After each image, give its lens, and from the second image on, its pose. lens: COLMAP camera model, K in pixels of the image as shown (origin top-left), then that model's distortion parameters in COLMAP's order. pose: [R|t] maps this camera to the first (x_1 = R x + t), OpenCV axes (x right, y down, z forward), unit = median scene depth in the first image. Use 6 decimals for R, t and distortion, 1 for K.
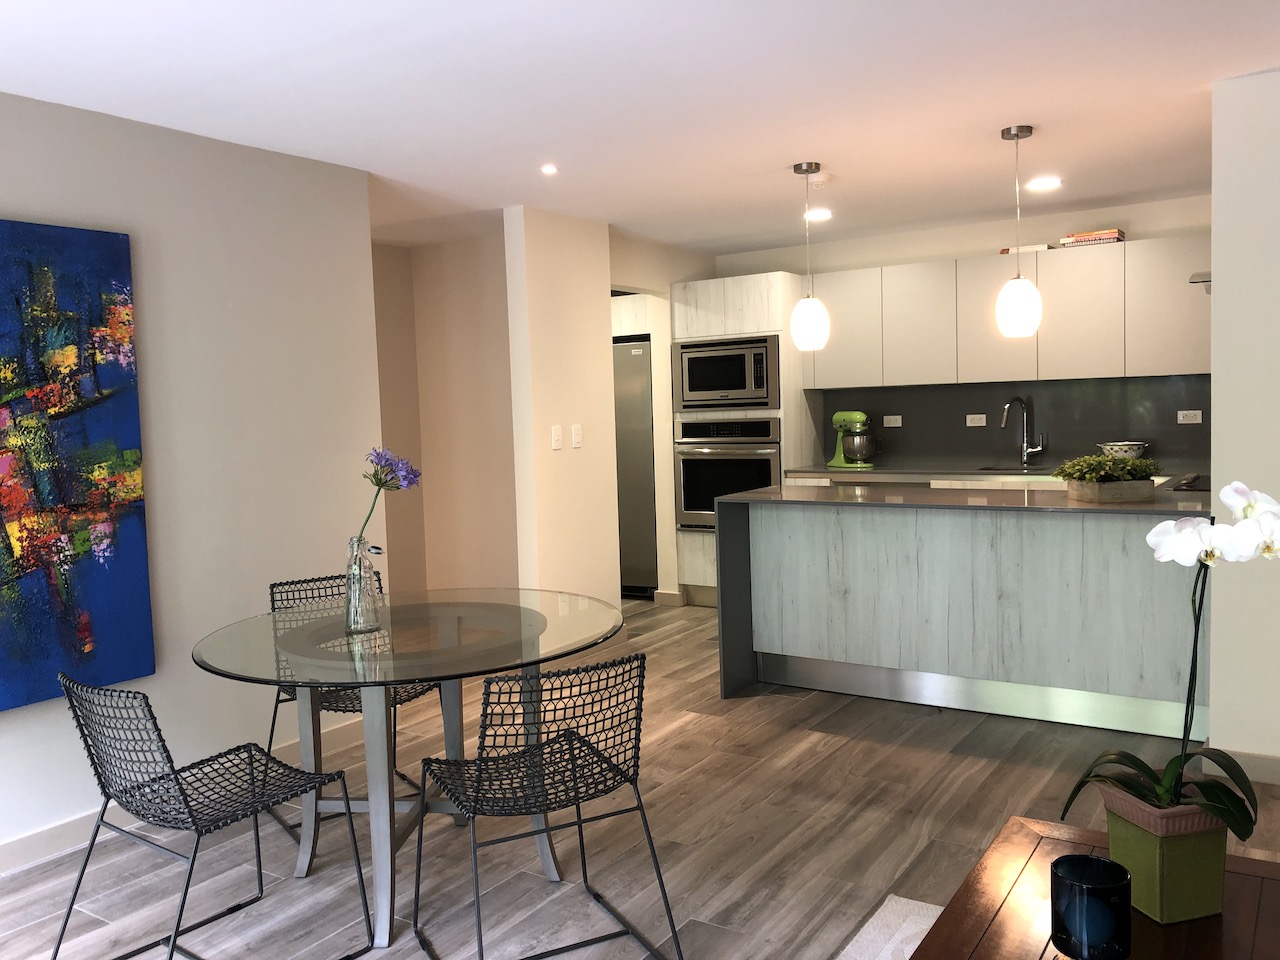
lens RADIAL K [[1046.9, 0, 633.4], [0, 1046.9, 479.3], [0, 0, 1]] dist [0.133043, -0.393893]
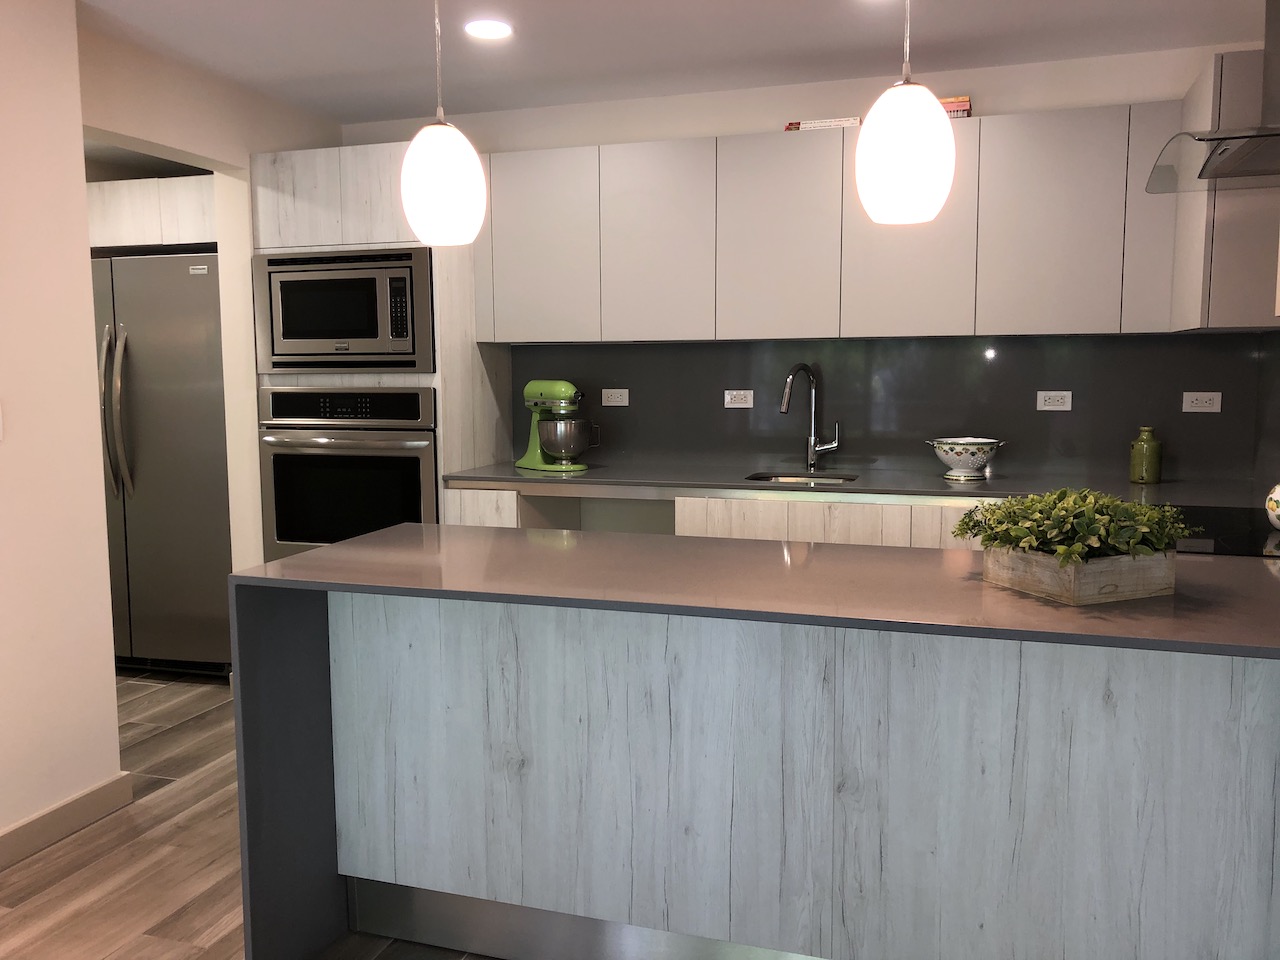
lens RADIAL K [[1046.9, 0, 633.4], [0, 1046.9, 479.3], [0, 0, 1]] dist [0.133043, -0.393893]
pose [[0.965645, -0.002298, 0.259855, 0.092986], [-0.006640, 0.999416, 0.033514, -0.027514], [-0.259780, -0.034088, 0.965066, 0.391261]]
